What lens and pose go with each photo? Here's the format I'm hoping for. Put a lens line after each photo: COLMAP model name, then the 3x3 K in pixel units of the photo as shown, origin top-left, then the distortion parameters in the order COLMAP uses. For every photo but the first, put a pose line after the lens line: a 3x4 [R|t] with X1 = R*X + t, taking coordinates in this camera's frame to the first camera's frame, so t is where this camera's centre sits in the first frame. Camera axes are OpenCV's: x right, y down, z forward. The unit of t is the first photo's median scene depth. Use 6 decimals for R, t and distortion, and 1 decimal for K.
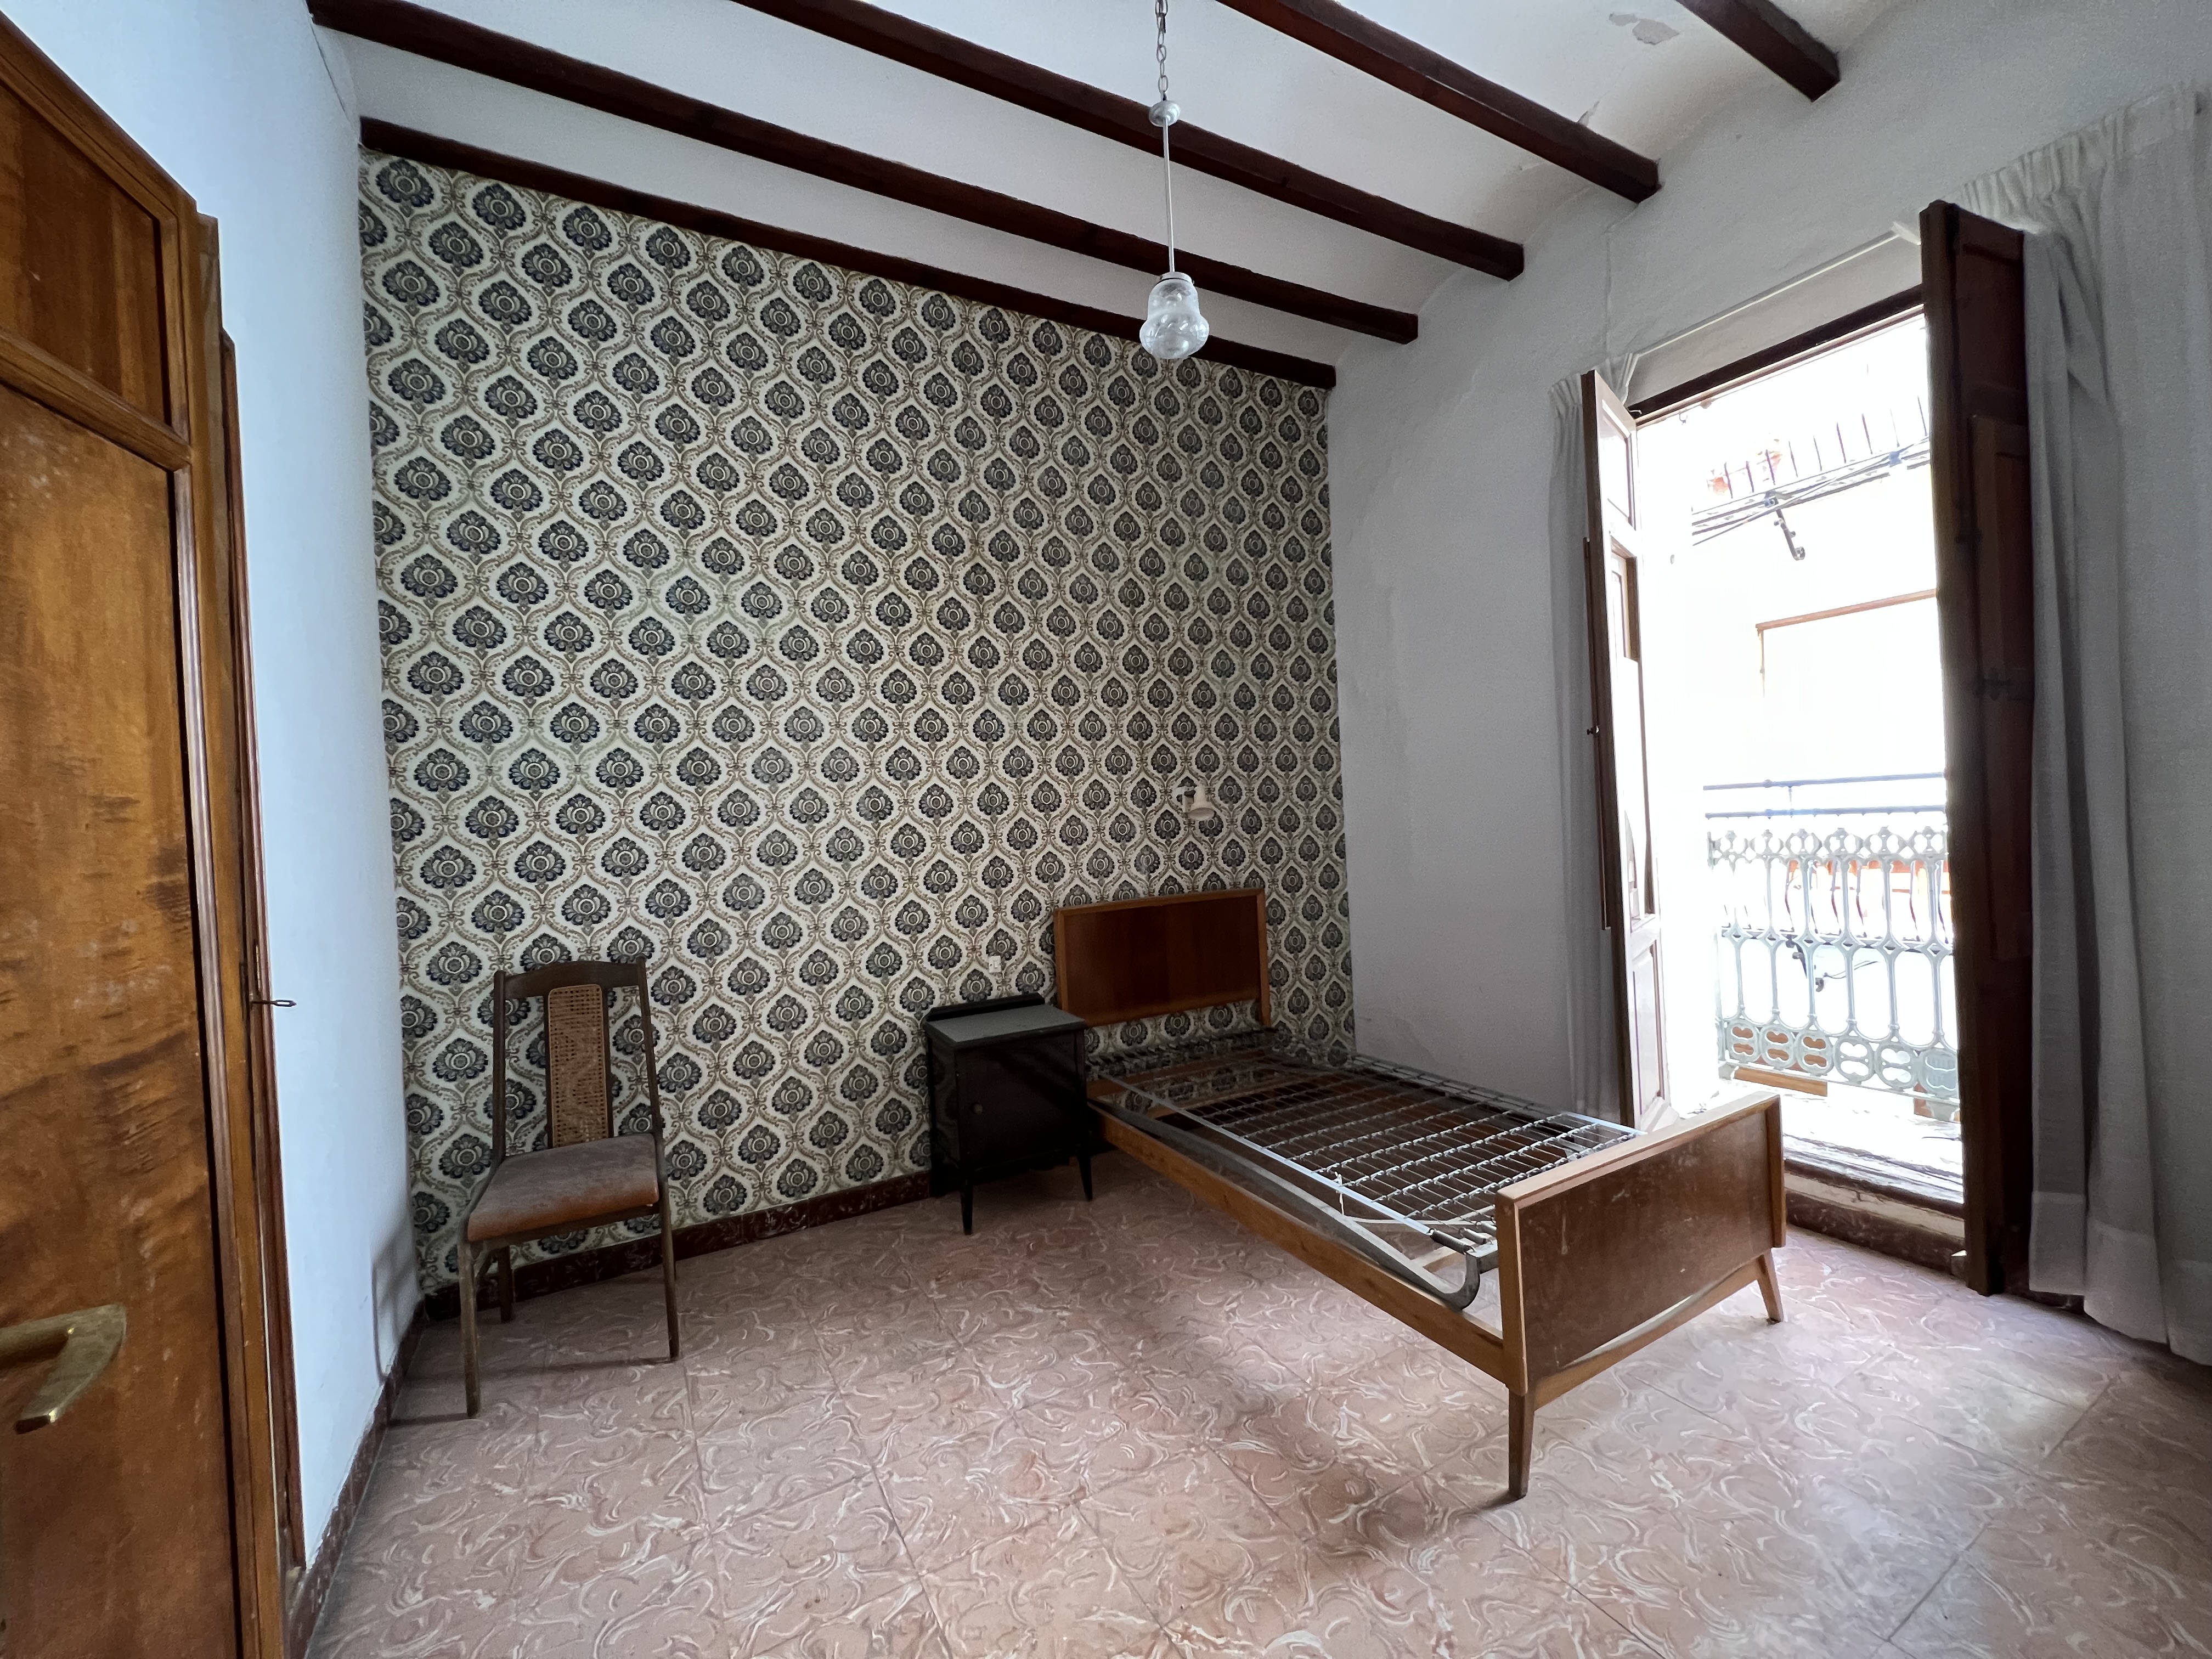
lens RADIAL K [[886.7, 0, 1104.0], [0, 886.7, 831.8], [0, 0, 1]] dist [-0.002768, 0.000350]
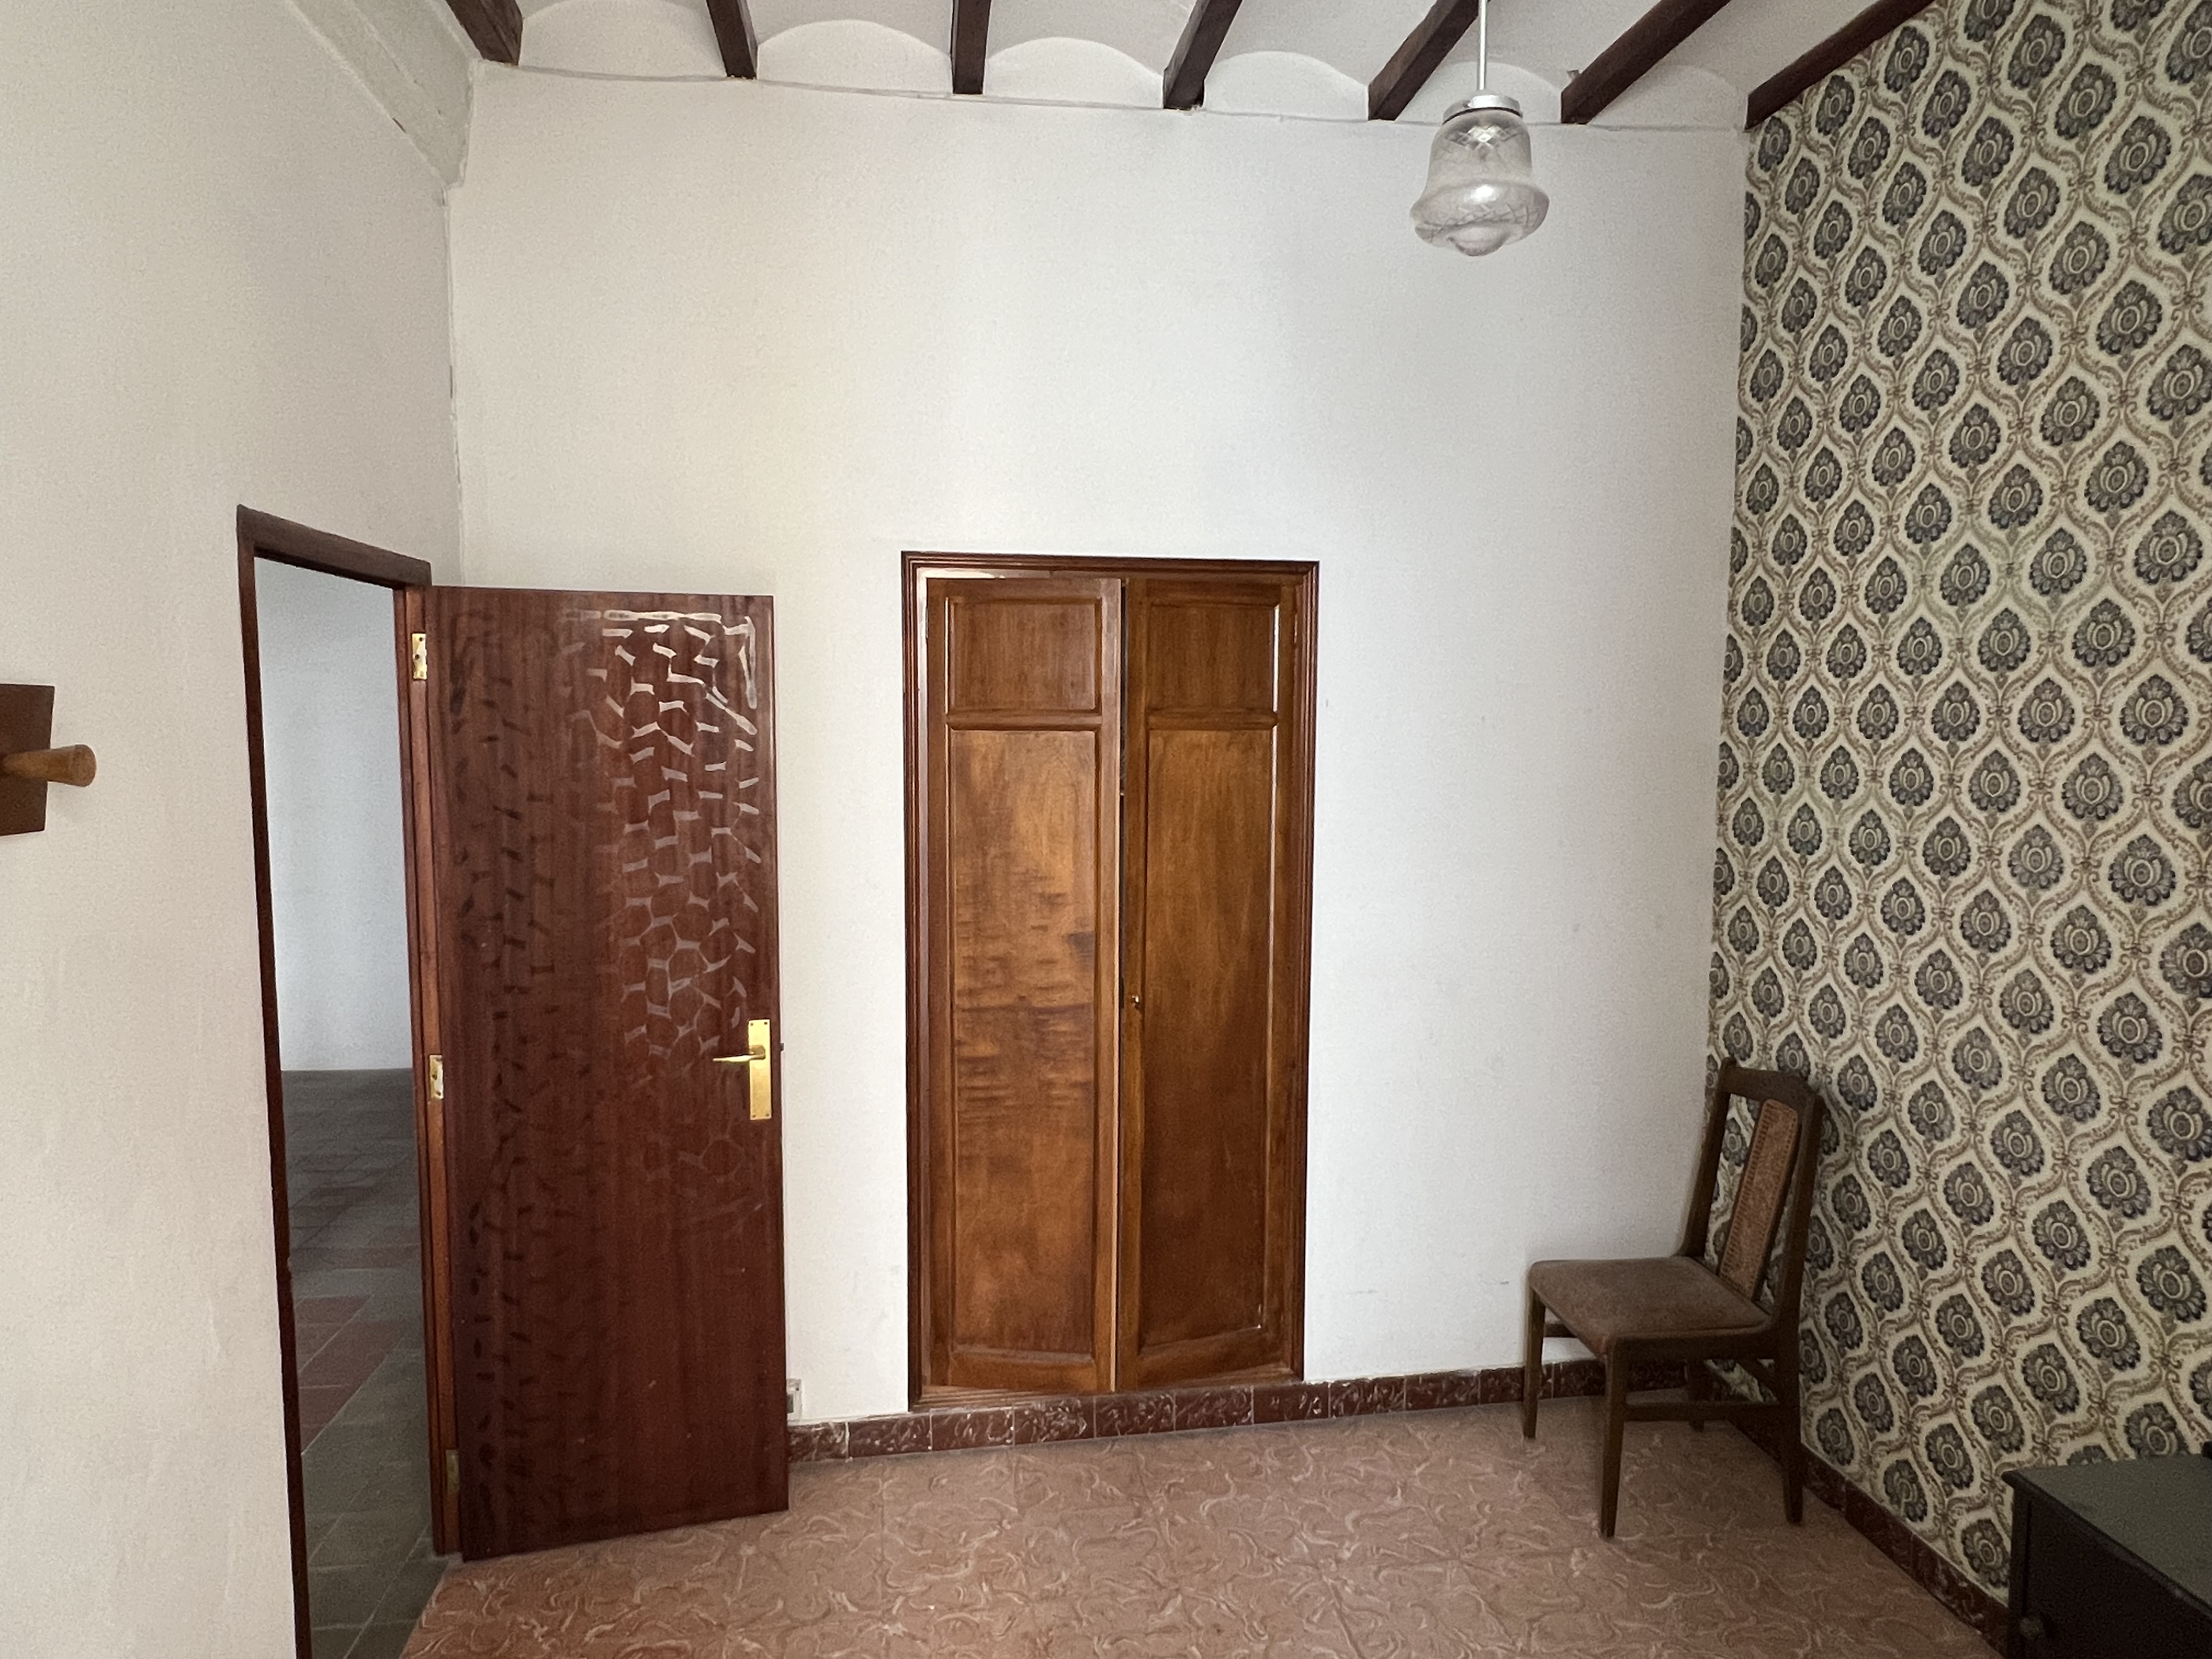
lens RADIAL K [[1439.5, 0, 1106.0], [0, 1439.5, 829.5], [0, 0, 1]] dist [0.000110, -0.000269]
pose [[-0.362735, 0.130667, -0.922686, 0.751085], [0.006200, 0.990437, 0.137824, -0.242907], [0.931872, 0.044273, -0.360076, 0.842601]]
